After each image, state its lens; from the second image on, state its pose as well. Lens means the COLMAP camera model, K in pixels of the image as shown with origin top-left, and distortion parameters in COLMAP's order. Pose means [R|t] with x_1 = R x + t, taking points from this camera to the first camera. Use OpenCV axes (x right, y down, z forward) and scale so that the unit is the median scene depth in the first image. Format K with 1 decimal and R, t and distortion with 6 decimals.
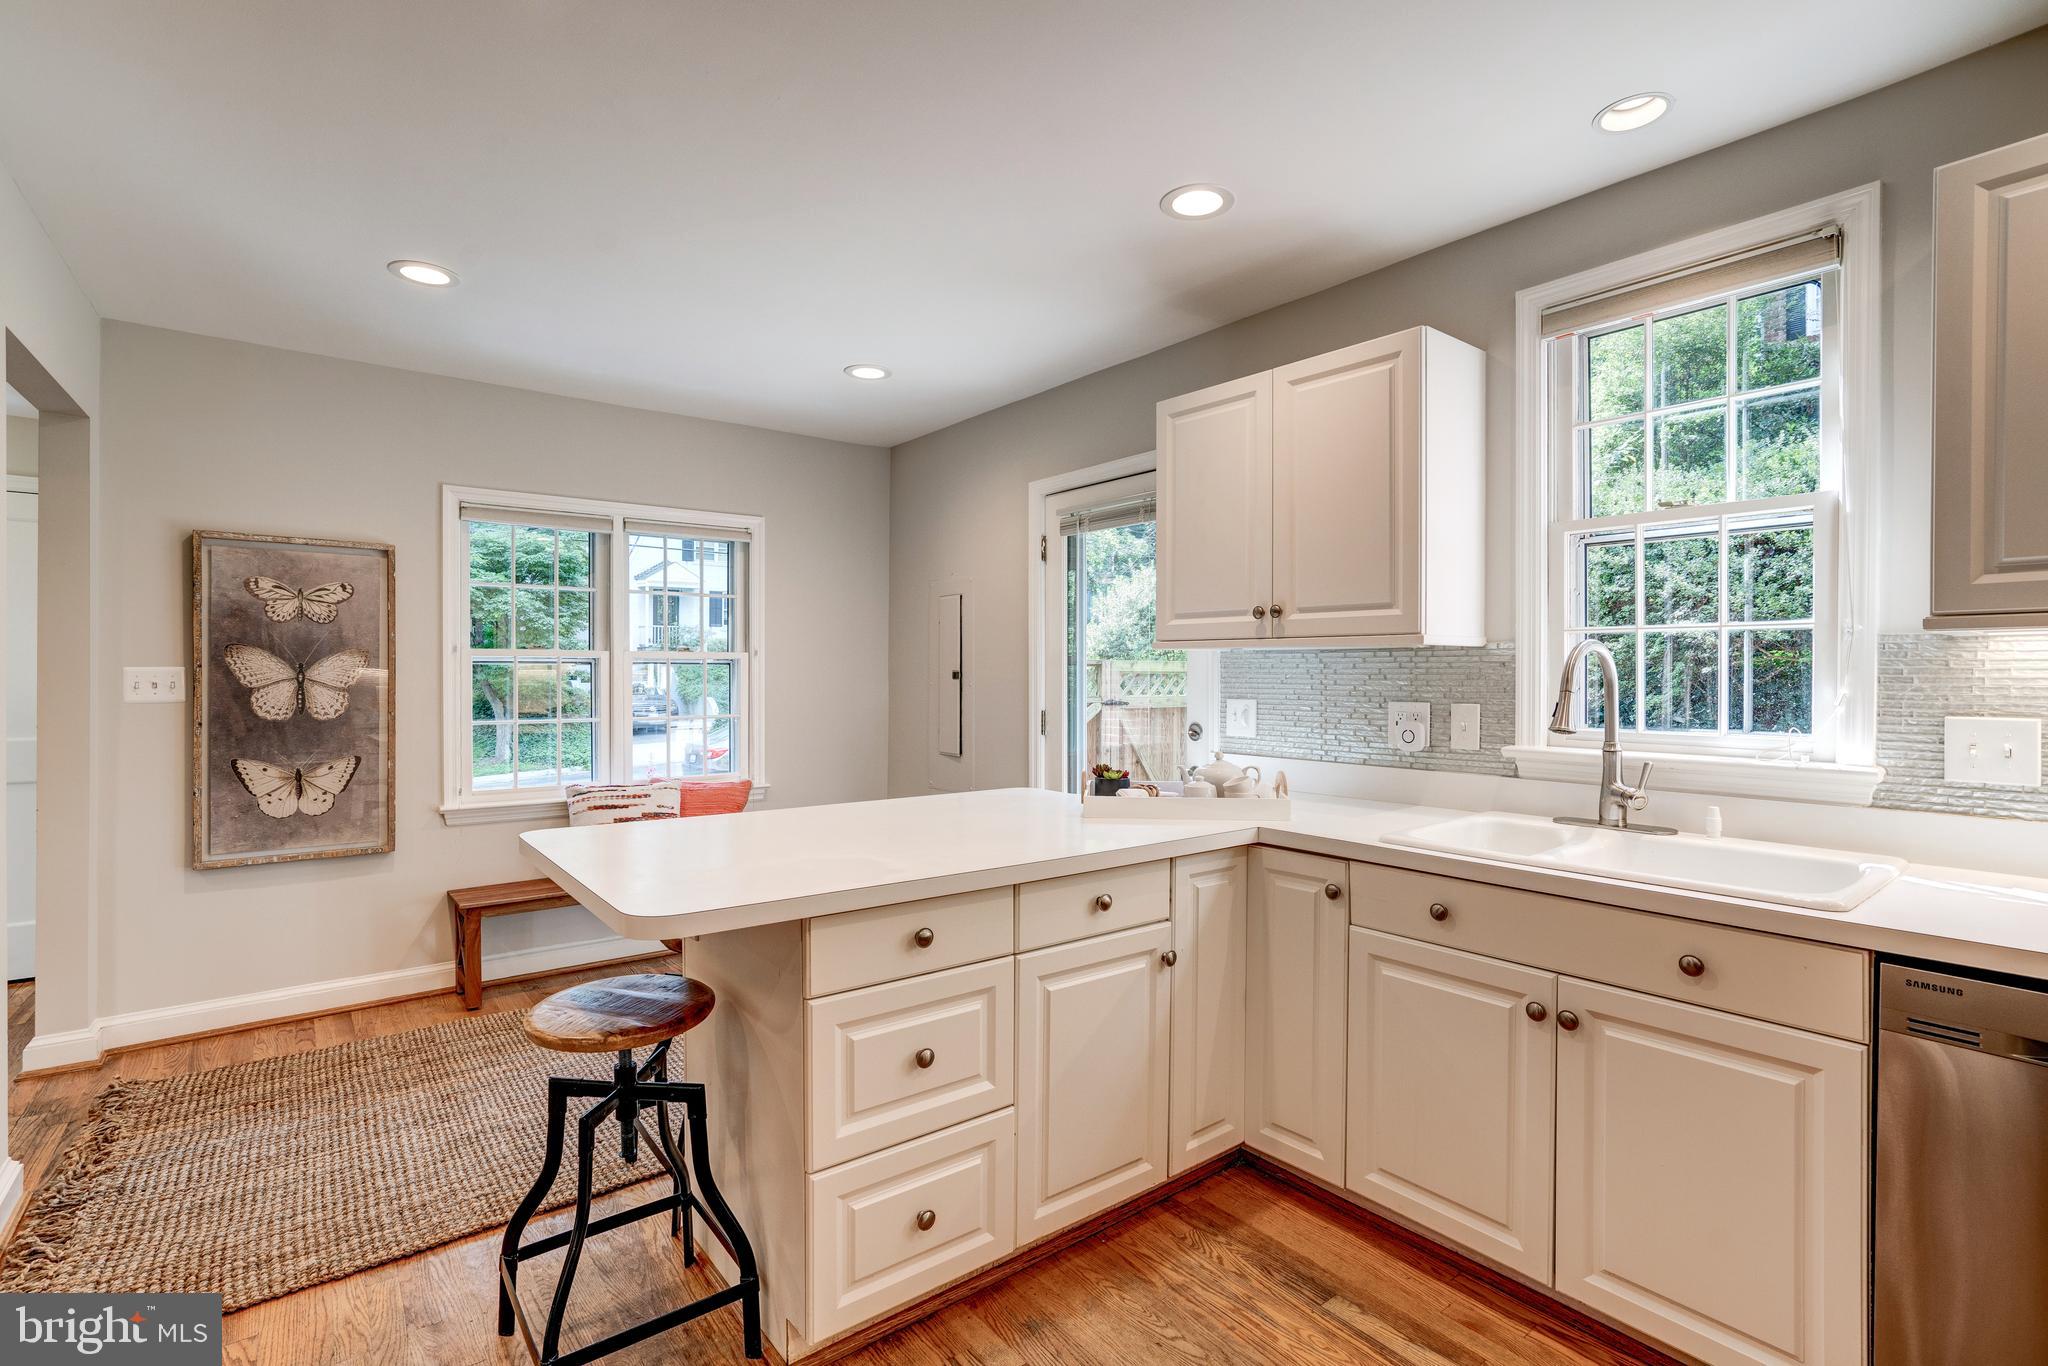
lens RADIAL K [[960.7, 0, 1031.0], [0, 960.7, 675.0], [0, 0, 1]] dist [-0.035190, 0.022896]
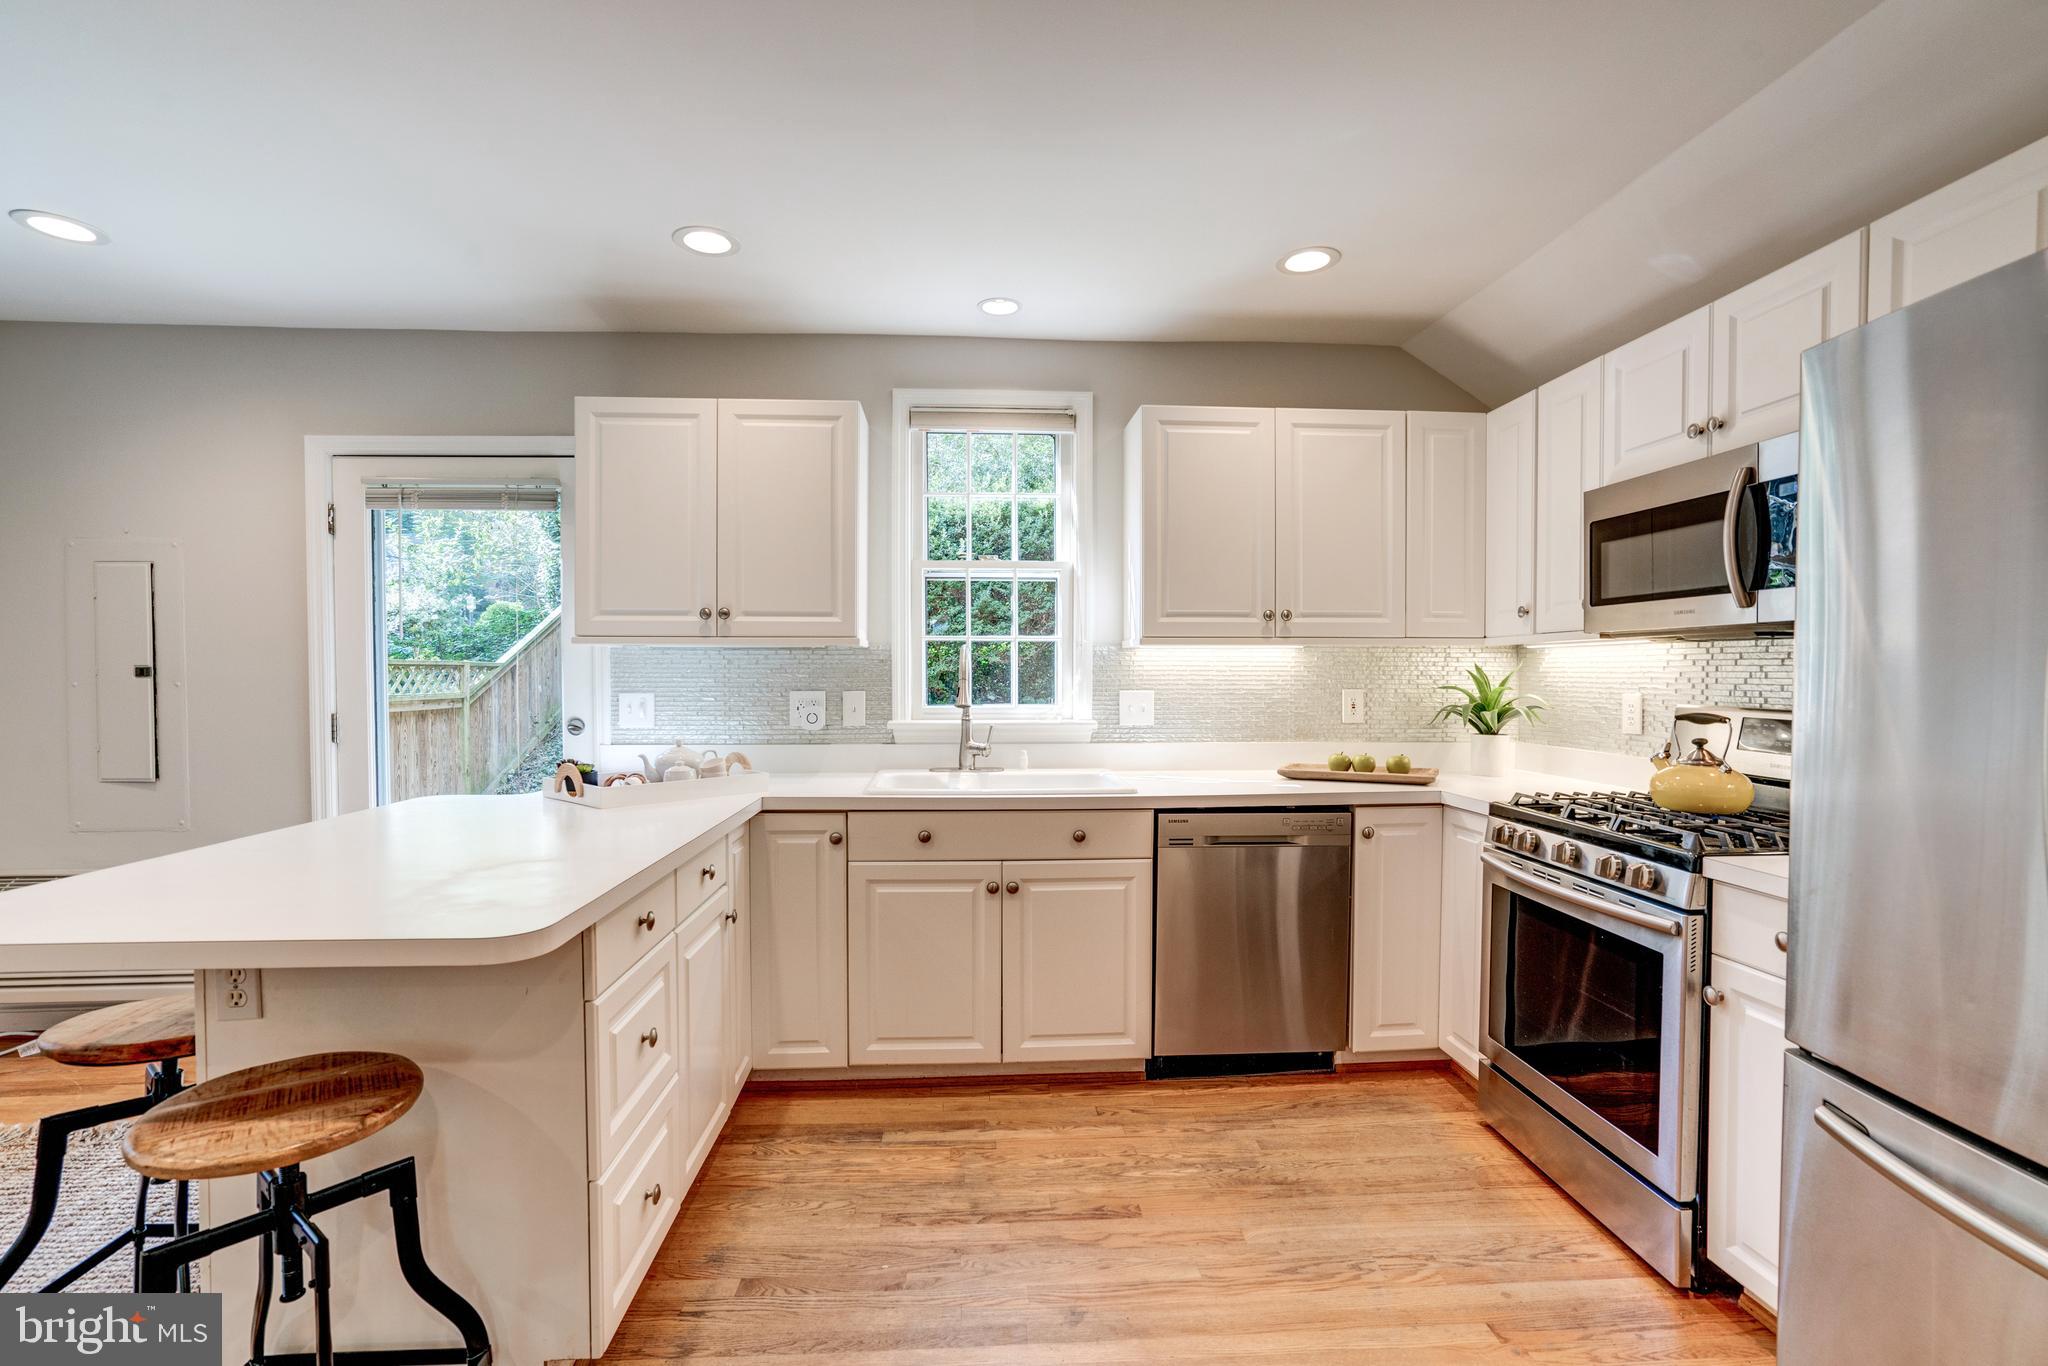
lens RADIAL K [[951.1, 0, 1016.2], [0, 951.1, 691.8], [0, 0, 1]] dist [-0.035807, 0.021991]
pose [[0.569247, -0.017657, 0.821977, -0.580514], [0.003131, 0.999809, 0.019309, 0.007492], [-0.822160, -0.008418, 0.569194, 0.084221]]
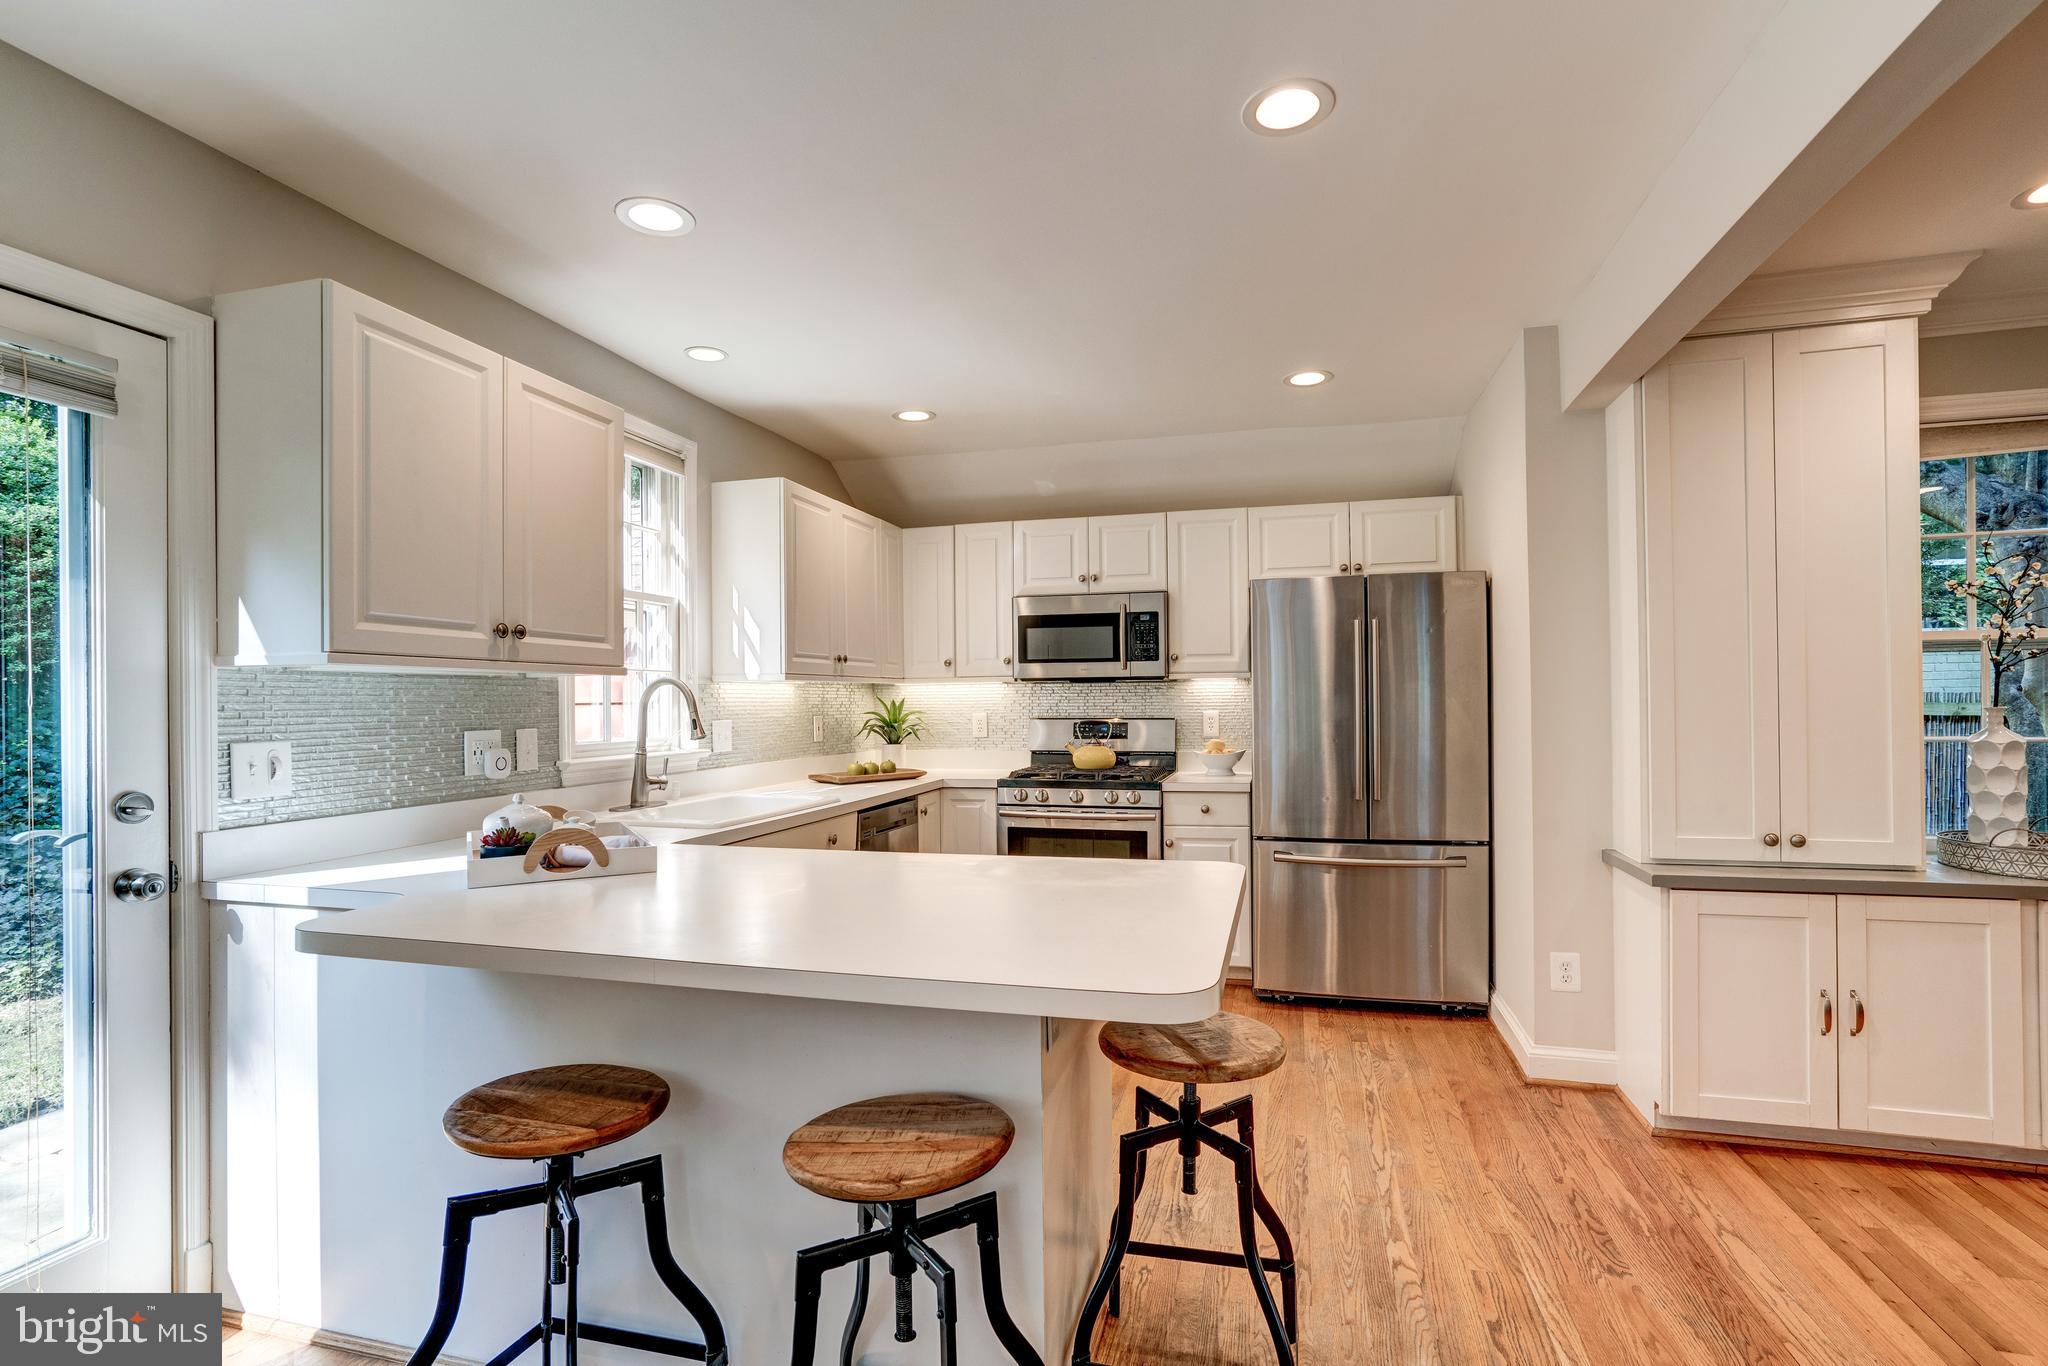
lens RADIAL K [[933.5, 0, 1022.3], [0, 933.5, 691.2], [0, 0, 1]] dist [-0.032795, 0.026367]
pose [[-0.583617, 0.011722, 0.811945, -0.880623], [0.011889, 0.999912, -0.005890, -0.000231], [-0.811942, 0.006216, -0.583705, 1.364786]]
